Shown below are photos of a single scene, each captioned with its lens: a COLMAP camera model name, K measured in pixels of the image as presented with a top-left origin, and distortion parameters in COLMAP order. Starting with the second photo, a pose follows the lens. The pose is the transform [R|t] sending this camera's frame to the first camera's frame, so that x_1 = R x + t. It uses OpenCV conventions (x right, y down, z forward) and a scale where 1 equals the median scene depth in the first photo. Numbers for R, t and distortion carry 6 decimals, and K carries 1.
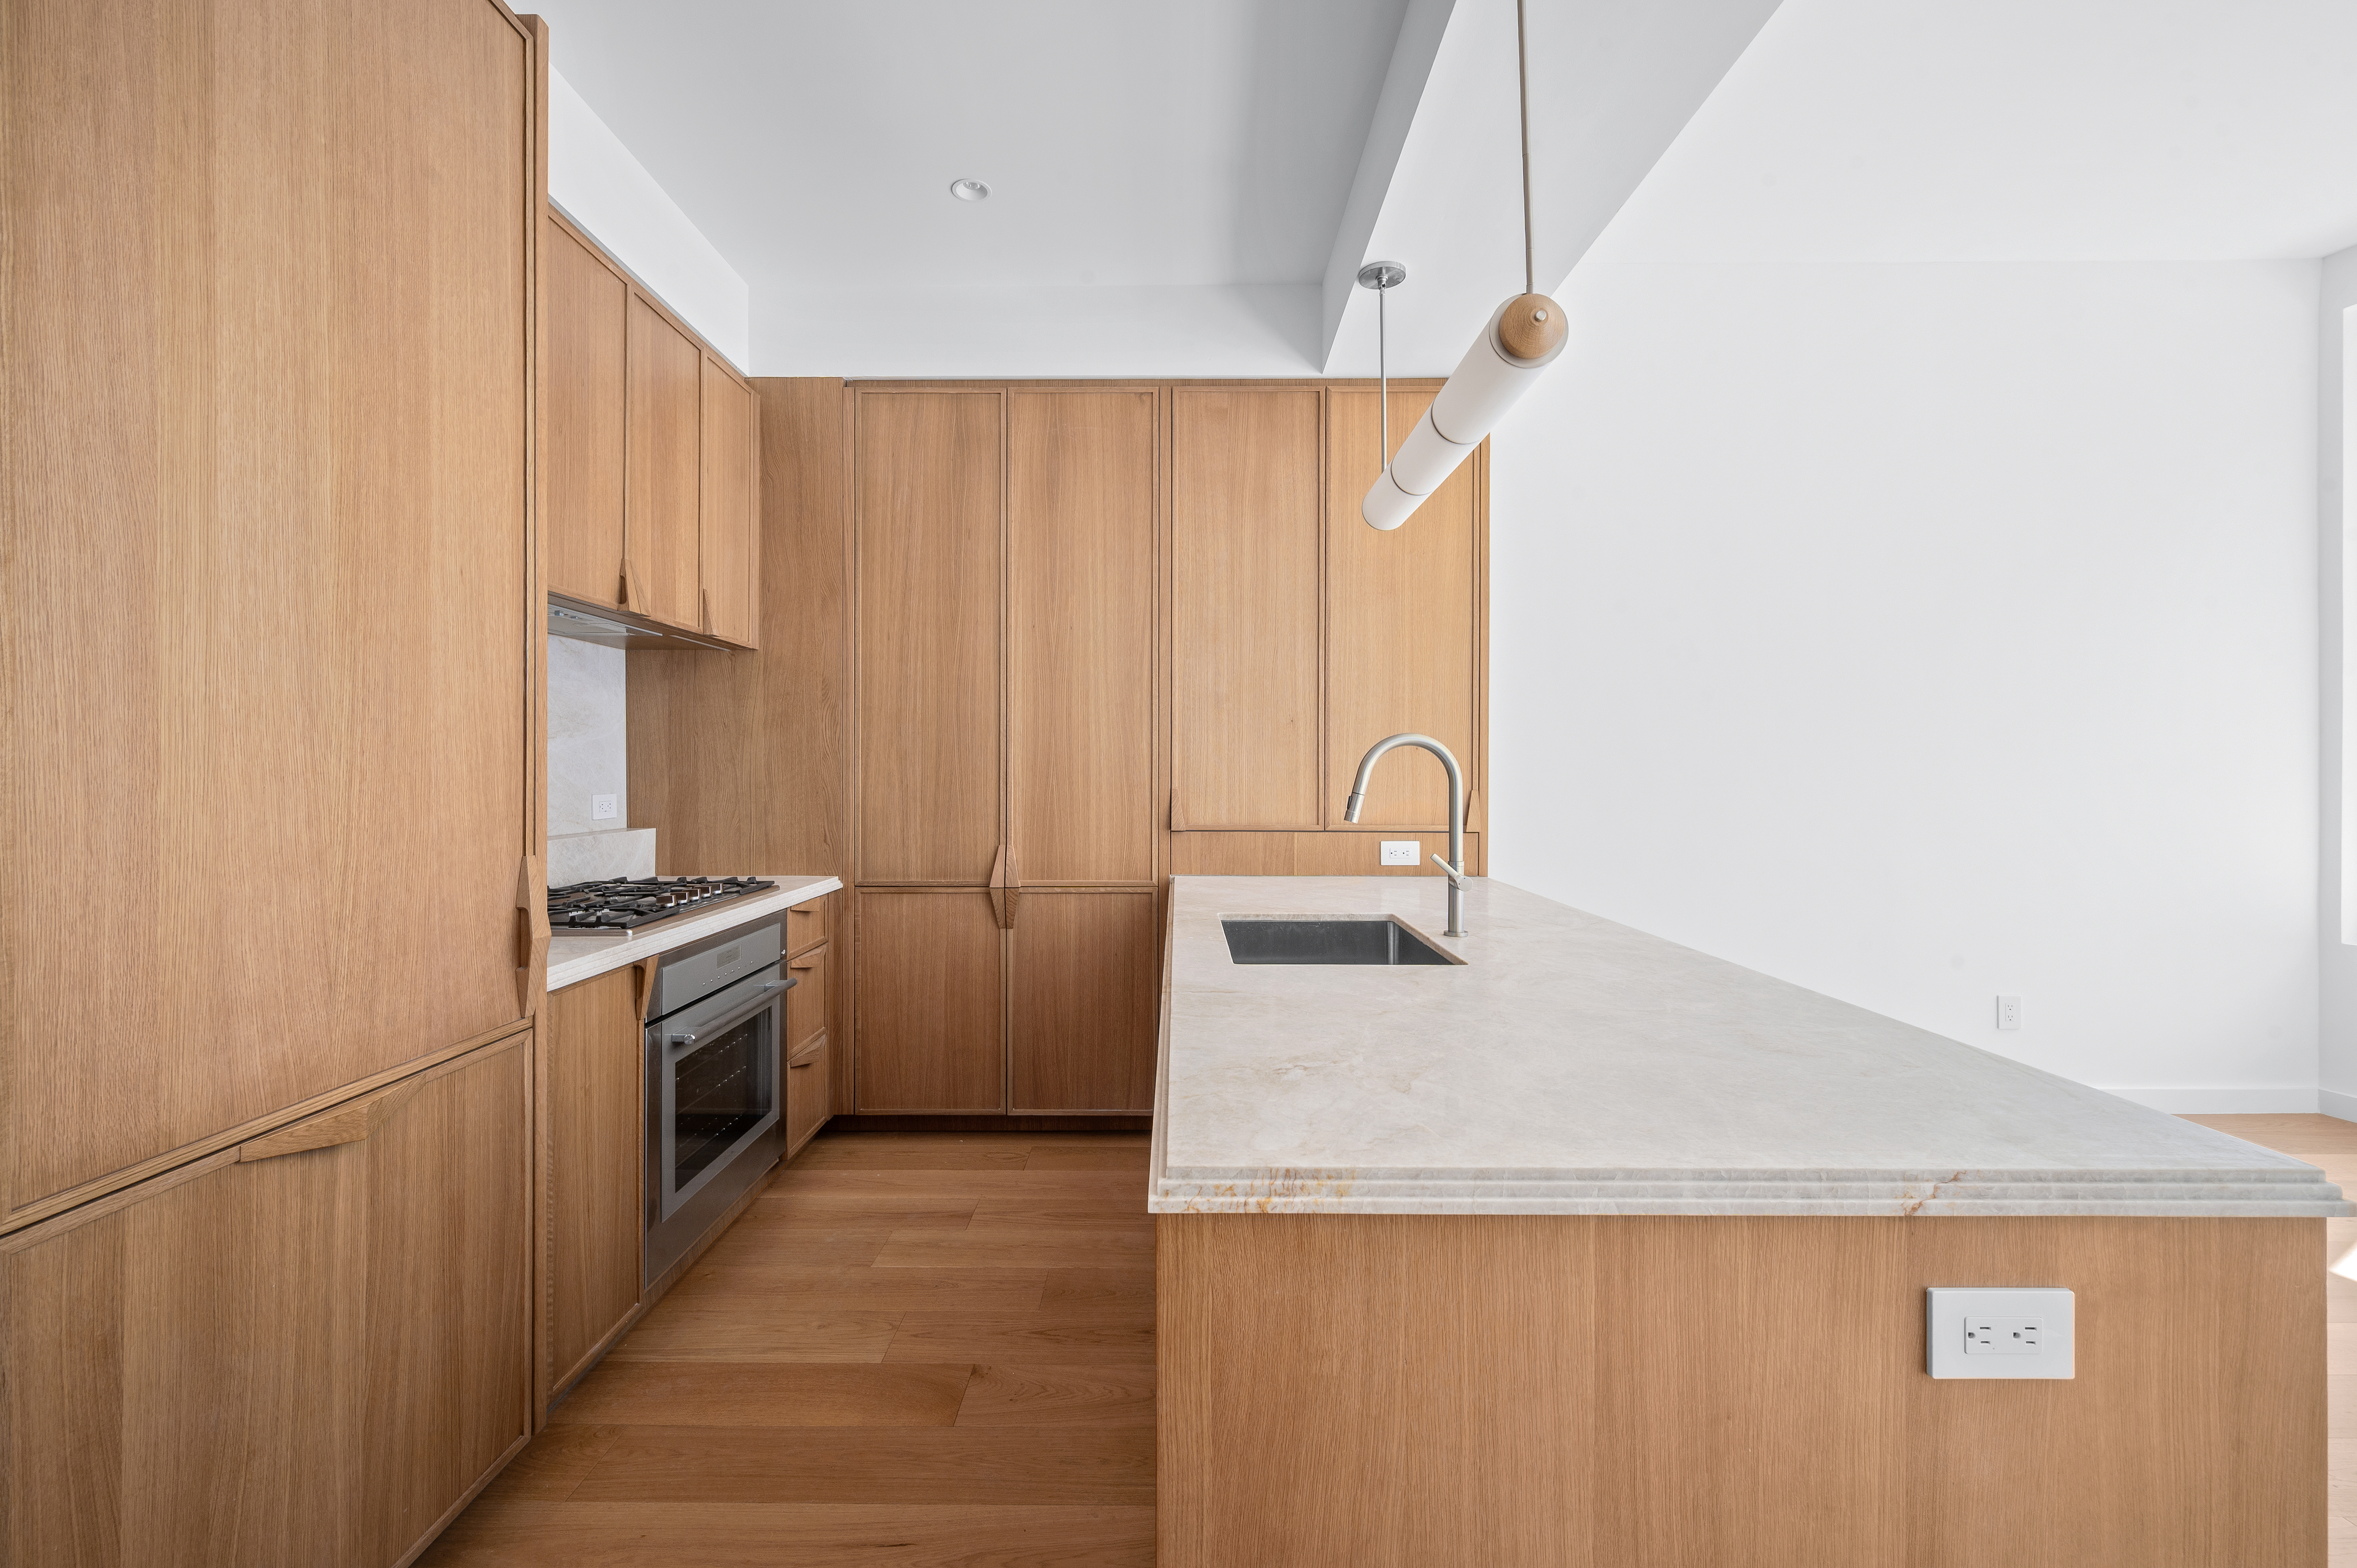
lens RADIAL K [[962.4, 0, 1178.5], [0, 962.4, 784.0], [0, 0, 1]] dist [0.000130, 0.000069]
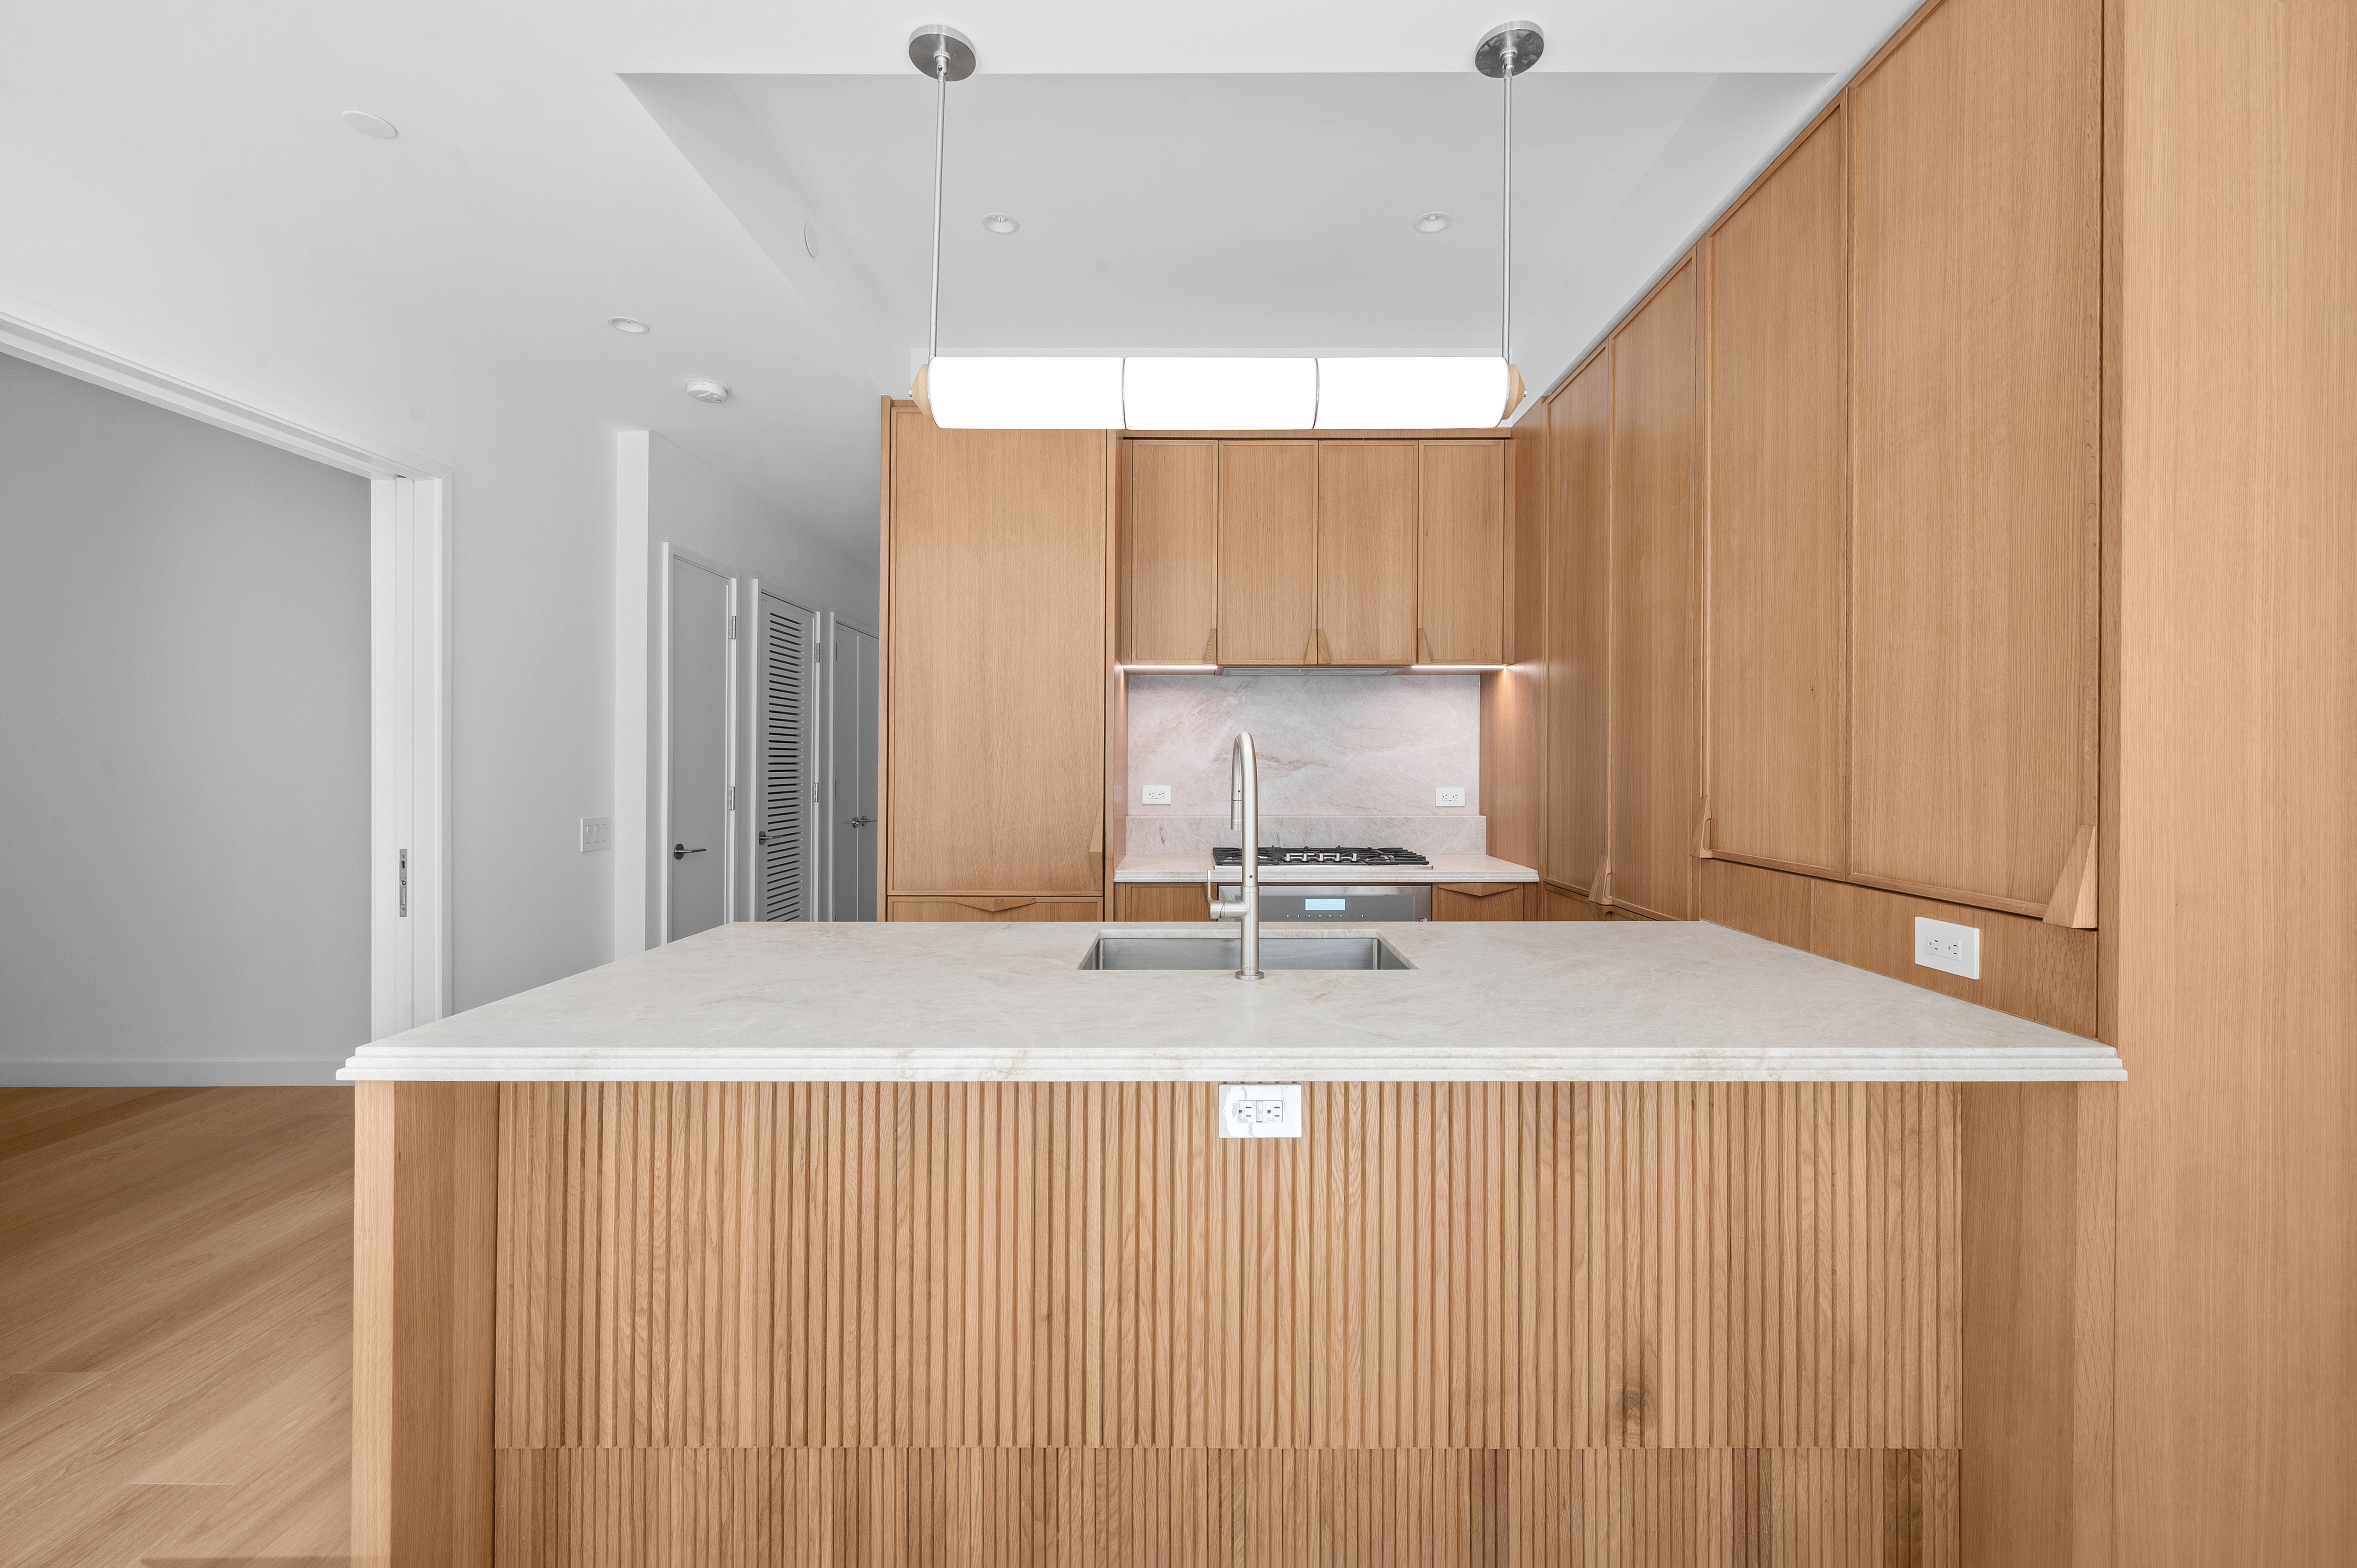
lens RADIAL K [[962.4, 0, 1178.5], [0, 962.4, 784.0], [0, 0, 1]] dist [0.000130, 0.000069]
pose [[-0.008155, 0.014335, -0.999864, 0.715307], [-0.018607, 0.999722, 0.014485, -0.009593], [0.999794, 0.018722, -0.007886, 0.620800]]
